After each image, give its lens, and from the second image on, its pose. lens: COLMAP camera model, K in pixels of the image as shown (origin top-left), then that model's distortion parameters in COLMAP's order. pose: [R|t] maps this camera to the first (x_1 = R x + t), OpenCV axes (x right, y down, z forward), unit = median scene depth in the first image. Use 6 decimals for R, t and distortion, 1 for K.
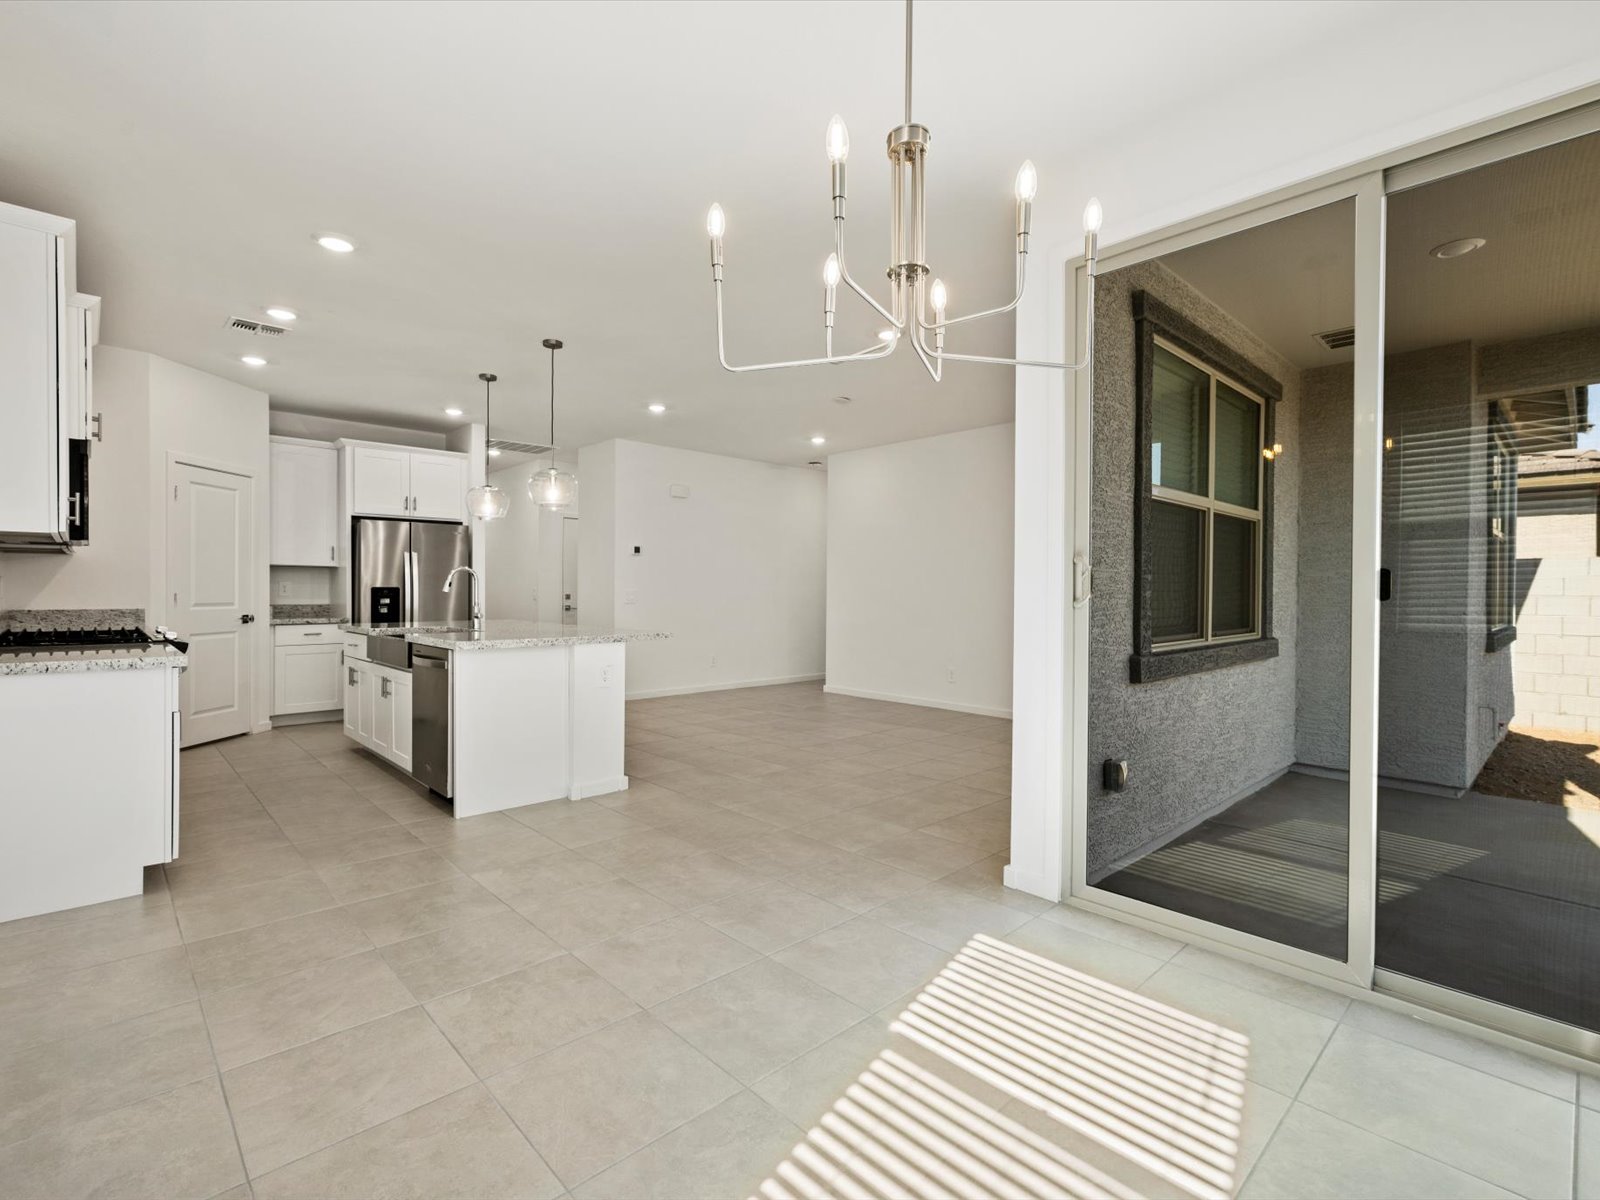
lens RADIAL K [[751.8, 0, 800.1], [0, 751.8, 597.8], [0, 0, 1]] dist [0.001451, 0.000416]
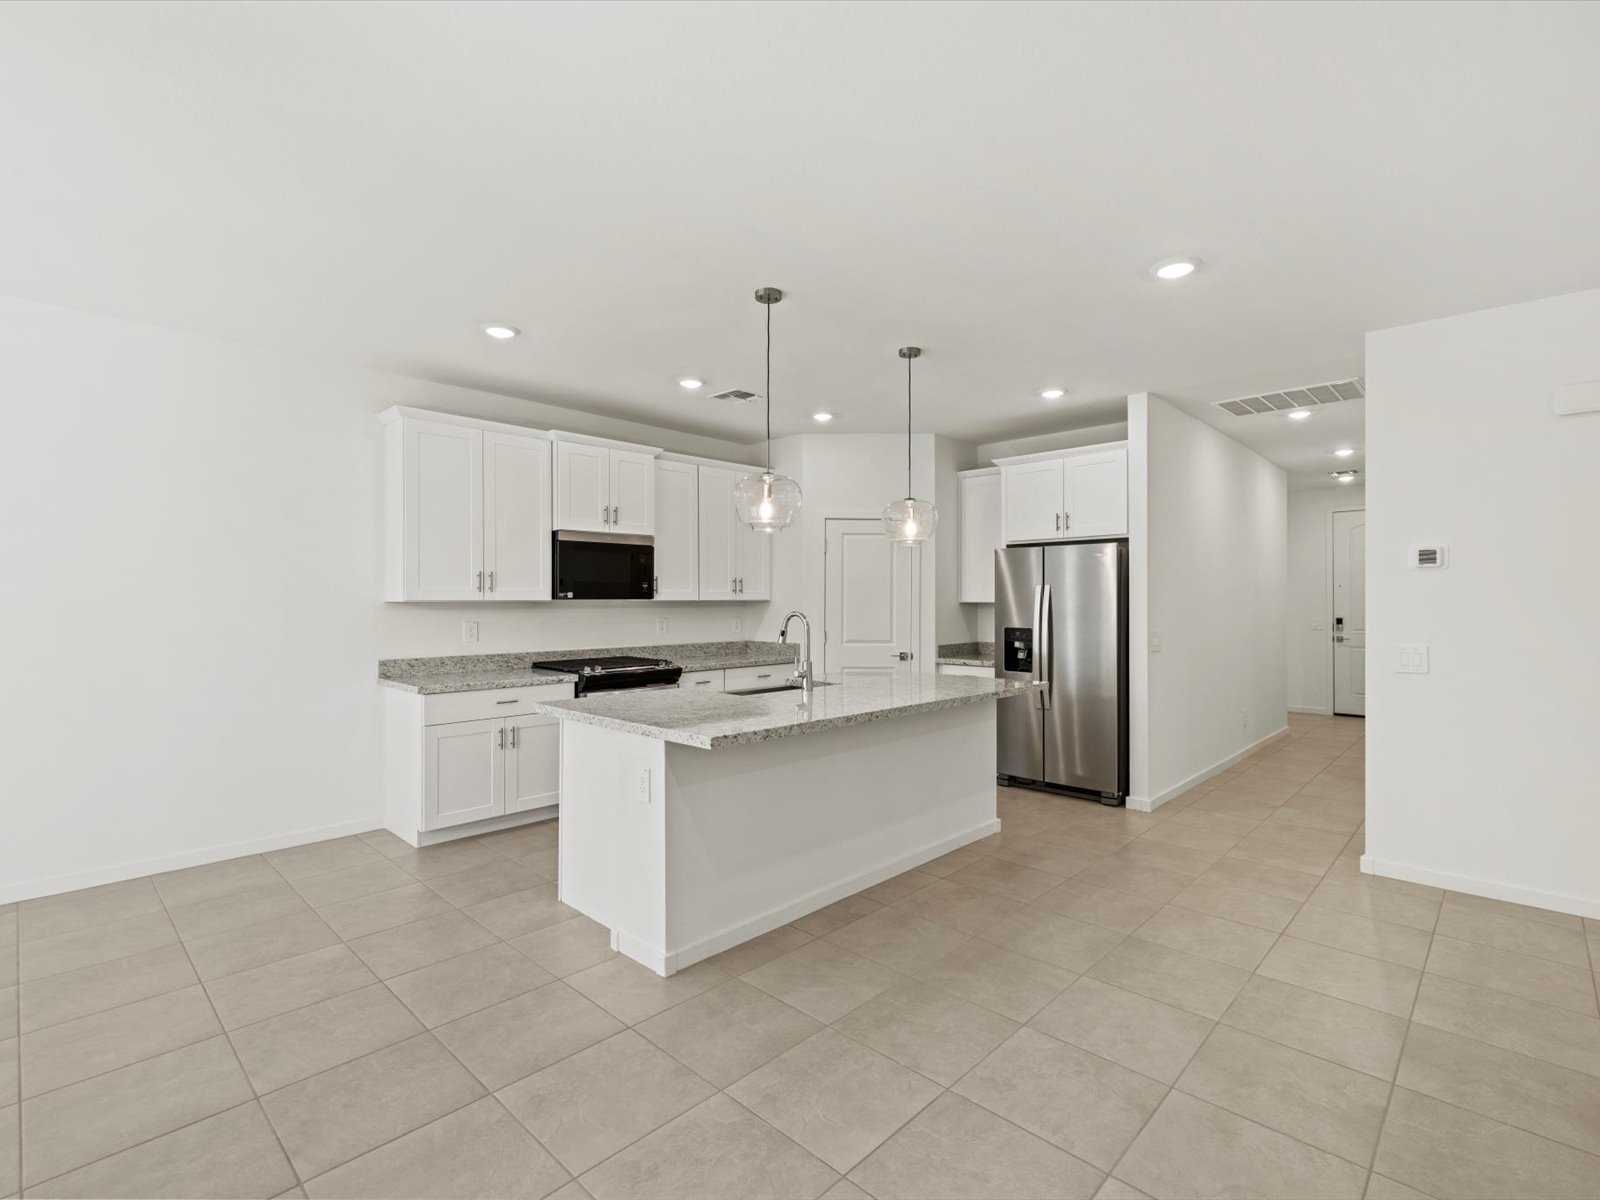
lens RADIAL K [[751.8, 0, 800.1], [0, 751.8, 597.8], [0, 0, 1]] dist [0.001451, 0.000416]
pose [[0.046076, -0.010953, -0.998878, 0.266406], [-0.012664, 0.999853, -0.011548, -0.034697], [0.998858, 0.013182, 0.045930, 0.720319]]
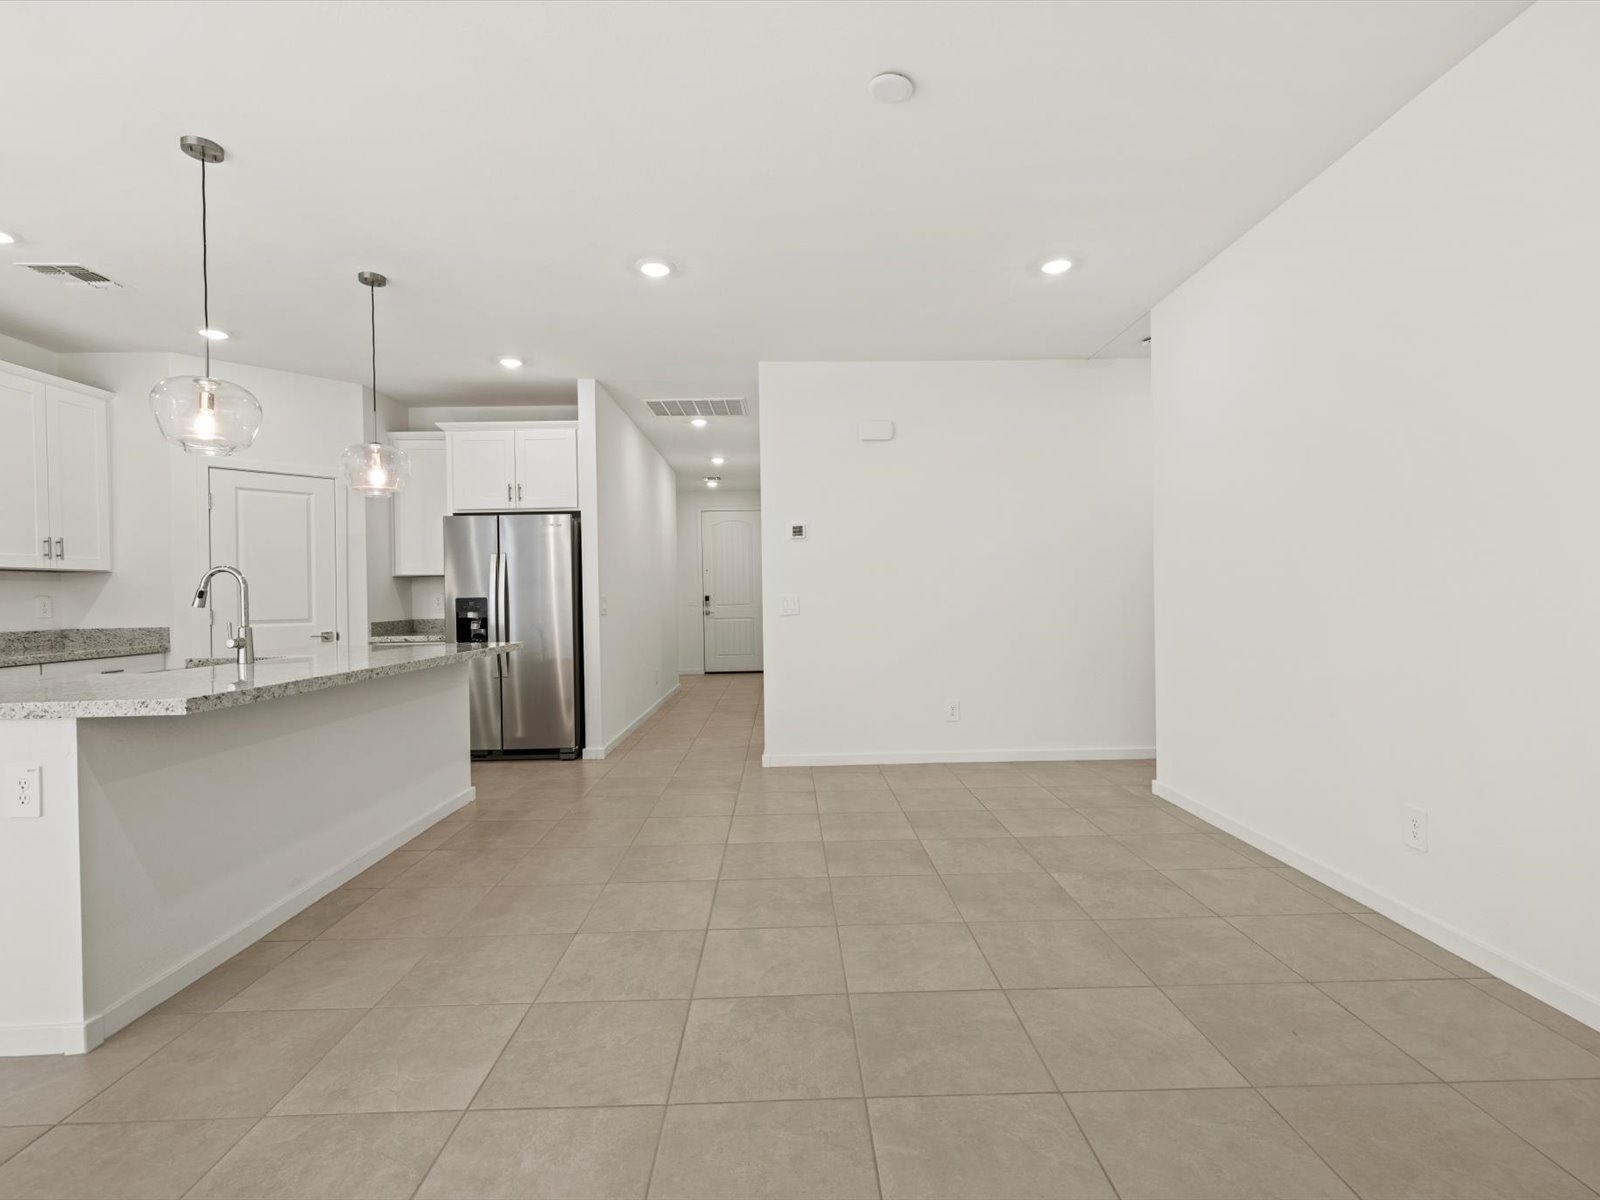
lens RADIAL K [[751.8, 0, 800.1], [0, 751.8, 597.8], [0, 0, 1]] dist [0.001451, 0.000416]
pose [[0.740025, -0.018139, -0.672334, 0.254202], [0.014203, 0.999835, -0.011342, -0.000062], [0.672429, -0.001156, 0.740161, 0.638052]]
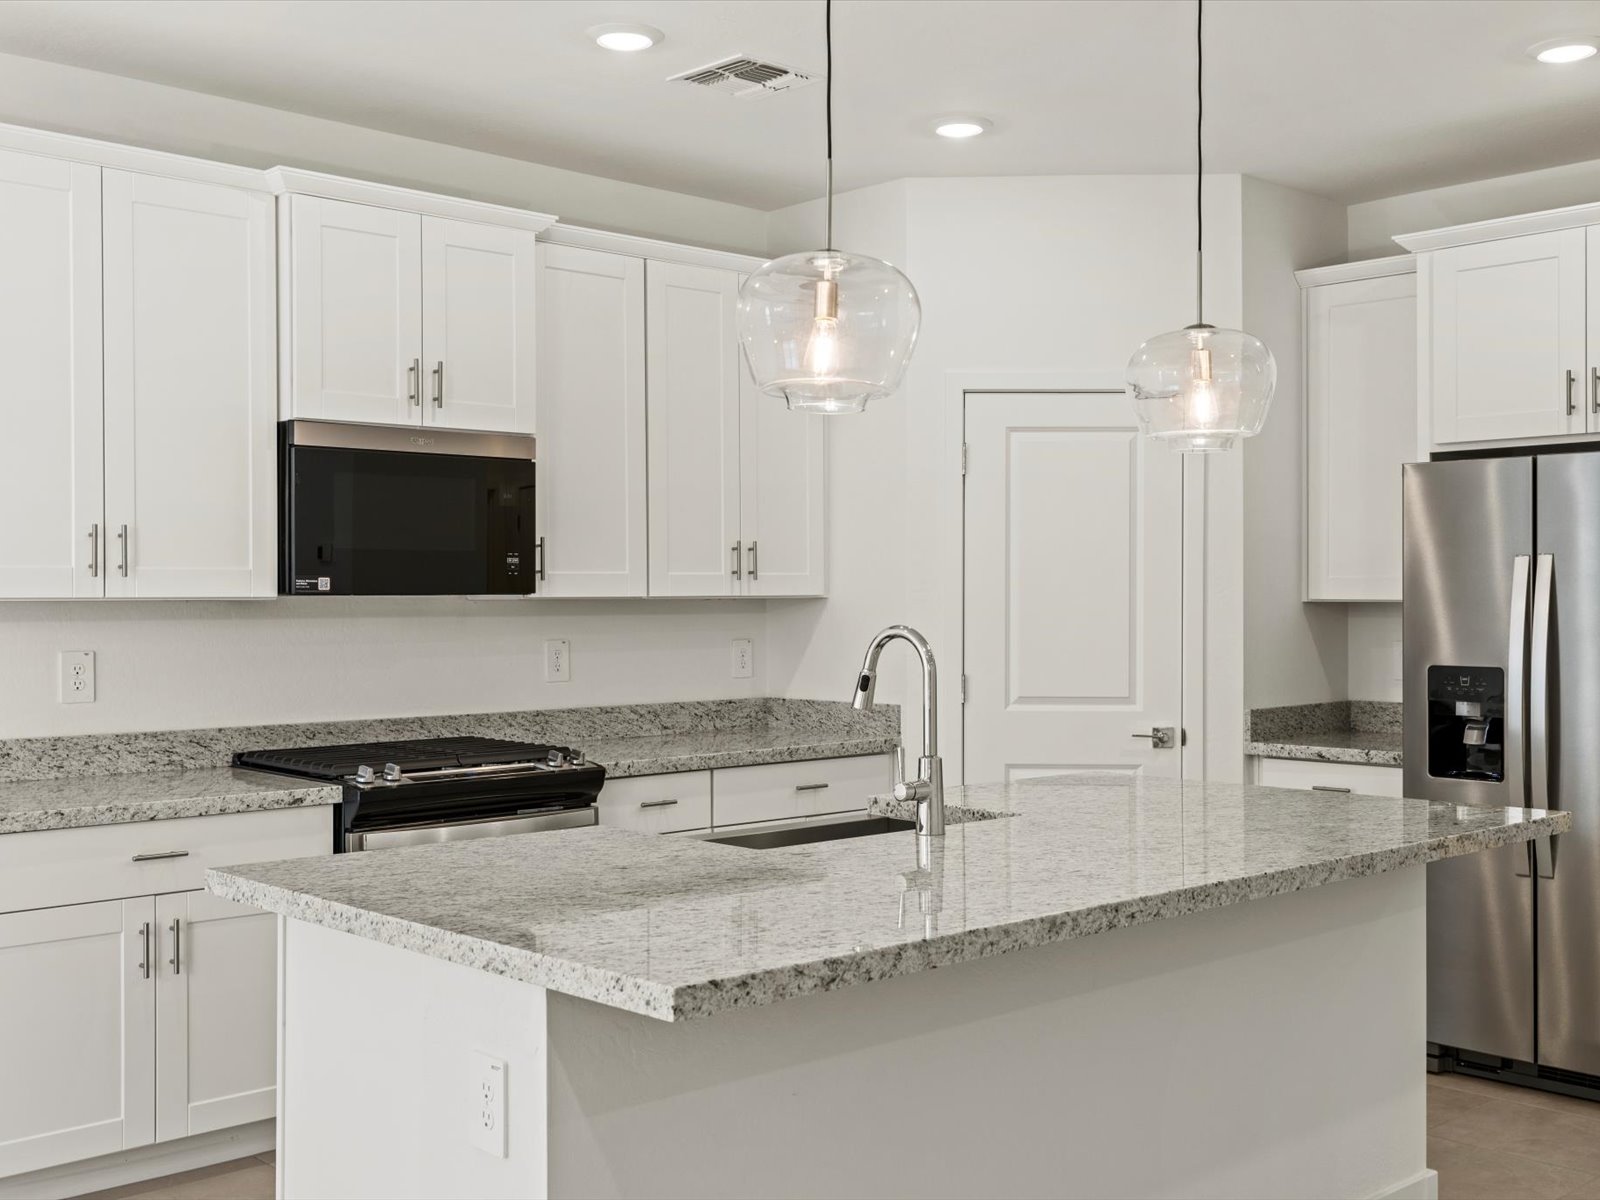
lens RADIAL K [[1724.6, 0, 800.0], [0, 1724.6, 600.0], [0, 0, 1]] dist [0.008102, -0.004698]
pose [[-0.003085, -0.006460, -0.999974, 0.188583], [-0.011339, 0.999915, -0.006425, -0.034651], [0.999931, 0.011319, -0.003158, 0.716162]]
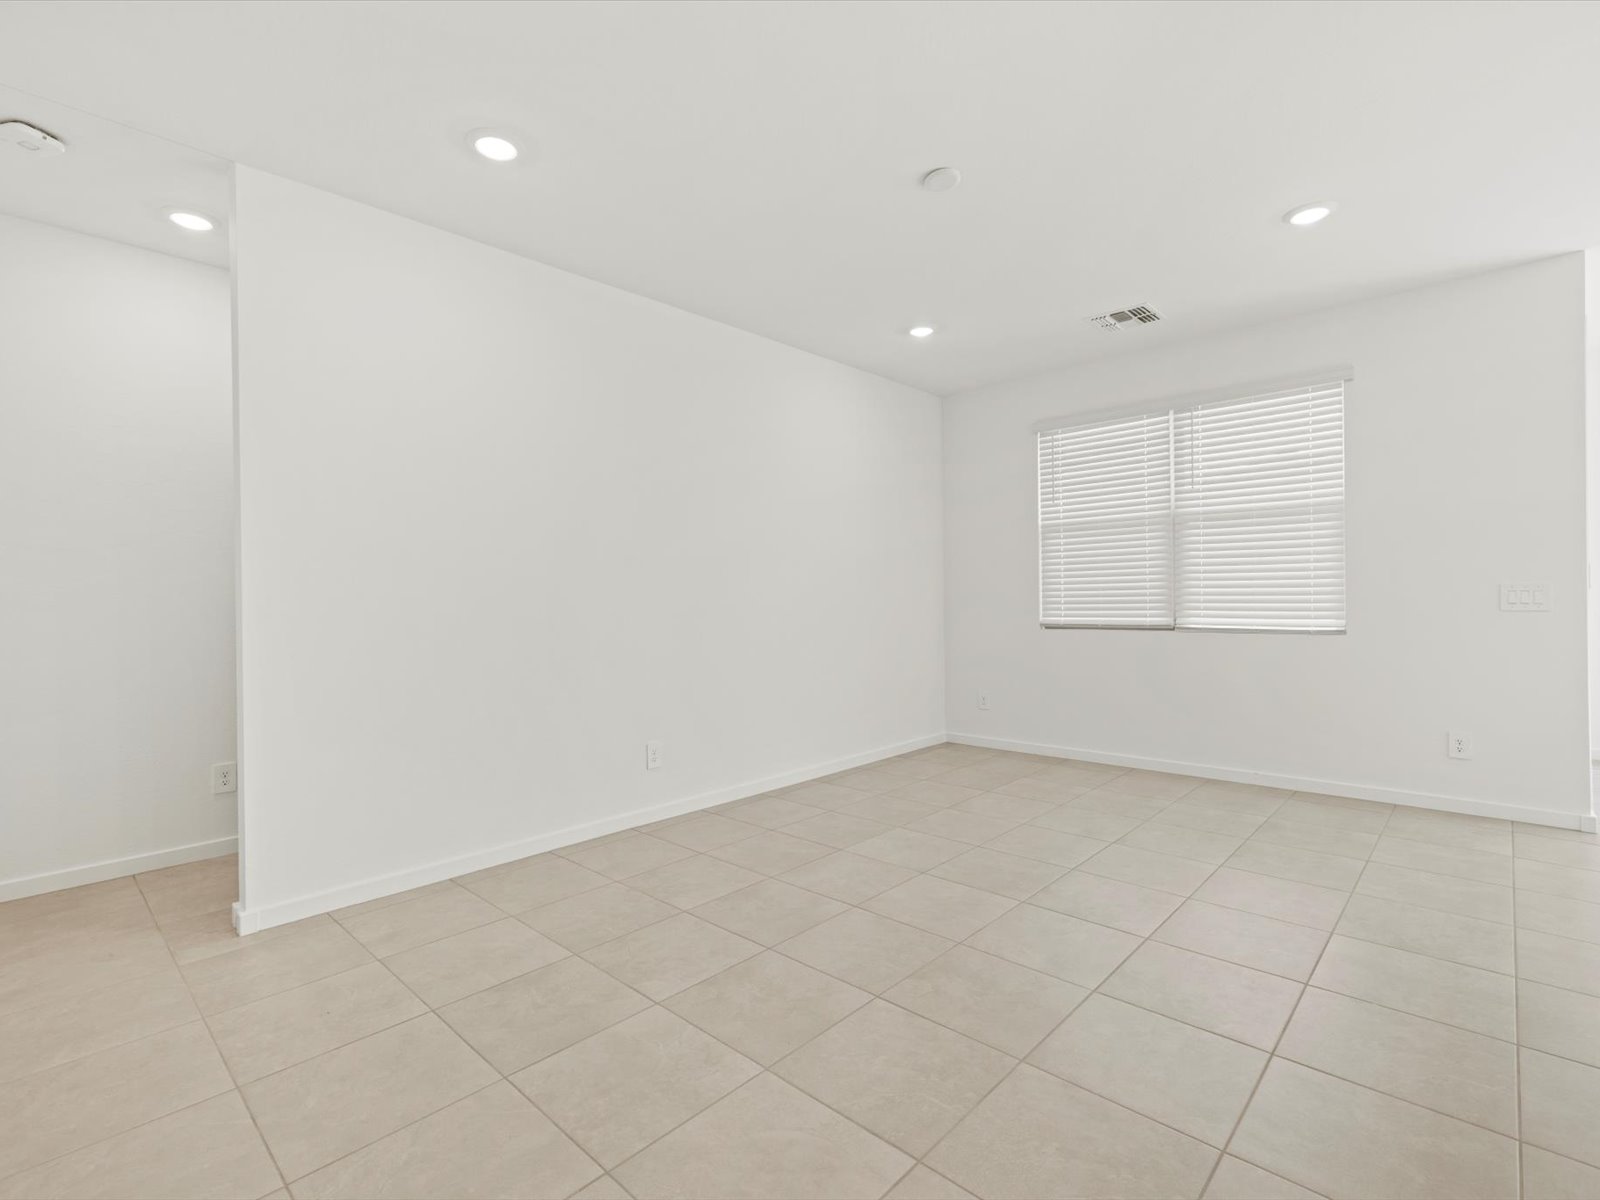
lens RADIAL K [[751.8, 0, 800.1], [0, 751.8, 597.8], [0, 0, 1]] dist [0.001451, 0.000416]
pose [[-0.057655, -0.007258, 0.998310, -0.375293], [0.023142, 0.999695, 0.008604, -0.011927], [-0.998068, 0.023599, -0.057469, 1.041756]]
